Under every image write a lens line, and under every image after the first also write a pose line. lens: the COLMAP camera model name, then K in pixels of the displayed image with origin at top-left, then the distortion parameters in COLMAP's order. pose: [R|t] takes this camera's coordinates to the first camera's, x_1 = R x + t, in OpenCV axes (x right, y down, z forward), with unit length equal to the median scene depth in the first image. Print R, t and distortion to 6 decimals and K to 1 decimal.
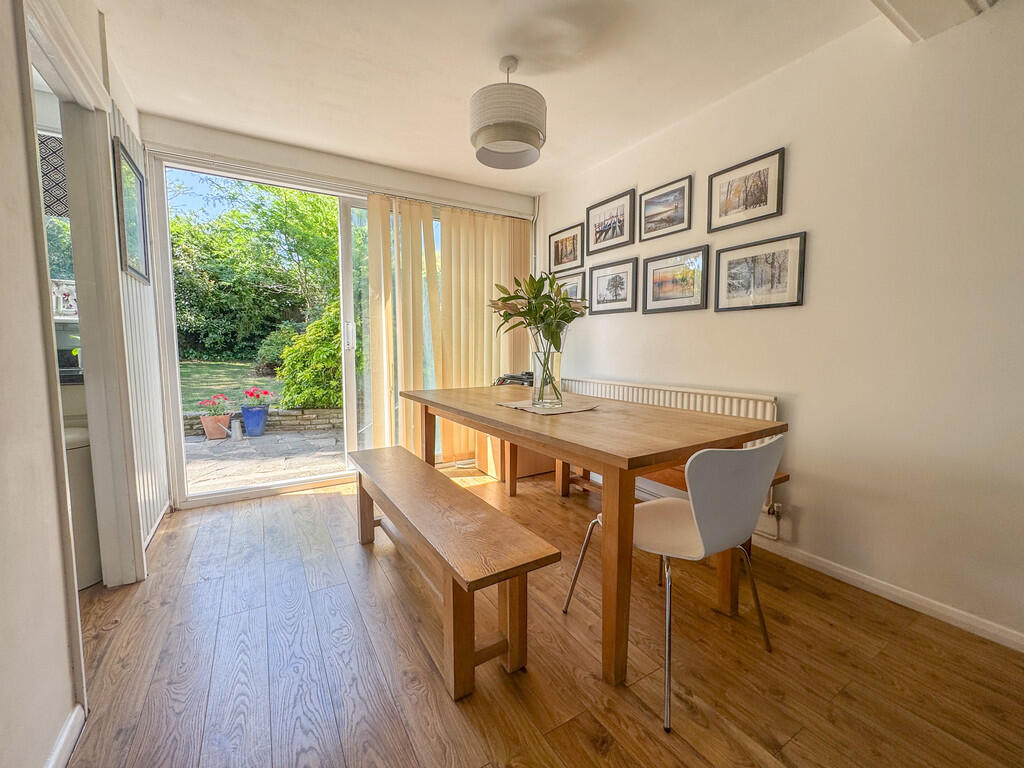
lens RADIAL K [[413.9, 0, 509.7], [0, 413.9, 379.8], [0, 0, 1]] dist [0.002701, 0.000184]
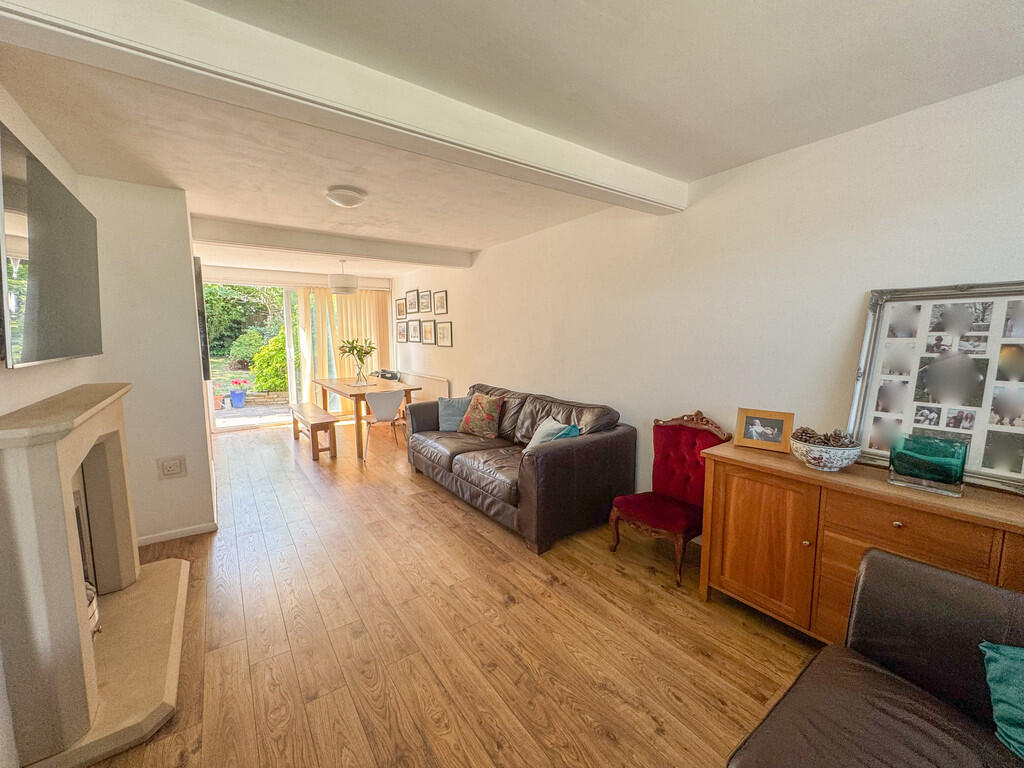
lens RADIAL K [[413.9, 0, 512.7], [0, 413.9, 386.0], [0, 0, 1]] dist [0.002701, 0.000184]
pose [[0.997315, -0.013631, 0.071945, 0.347907], [0.010507, 0.998993, 0.043619, -0.013531], [-0.072467, -0.042746, 0.996454, -0.703019]]
